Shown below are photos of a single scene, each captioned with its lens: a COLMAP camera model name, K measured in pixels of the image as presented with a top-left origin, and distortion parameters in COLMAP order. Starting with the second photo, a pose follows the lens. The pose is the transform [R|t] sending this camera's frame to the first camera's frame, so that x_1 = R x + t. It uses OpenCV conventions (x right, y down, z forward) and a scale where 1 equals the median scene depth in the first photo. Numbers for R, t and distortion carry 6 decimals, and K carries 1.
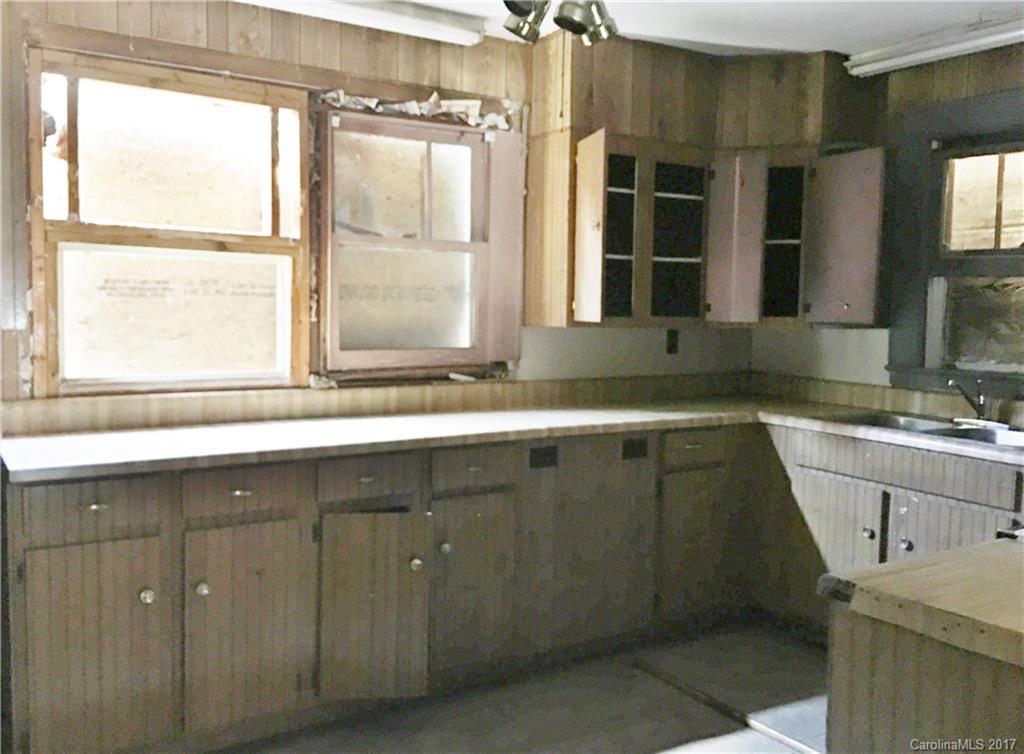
lens RADIAL K [[908.1, 0, 512.0], [0, 908.1, 377.0], [0, 0, 1]] dist [0.039419, -0.068384]
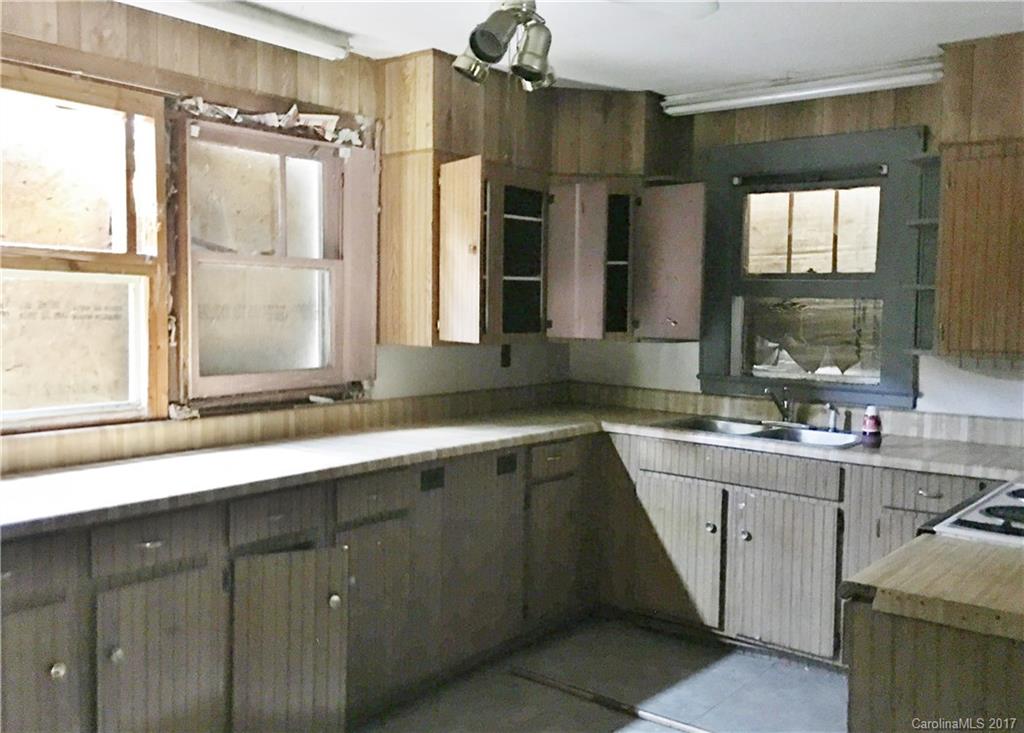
lens RADIAL K [[920.4, 0, 534.7], [0, 920.4, 365.7], [0, 0, 1]] dist [0.073522, -0.142631]
pose [[0.943035, -0.022529, 0.331931, -0.178015], [0.024884, 0.999686, -0.002845, -0.028927], [-0.331763, 0.010943, 0.943299, -0.003147]]
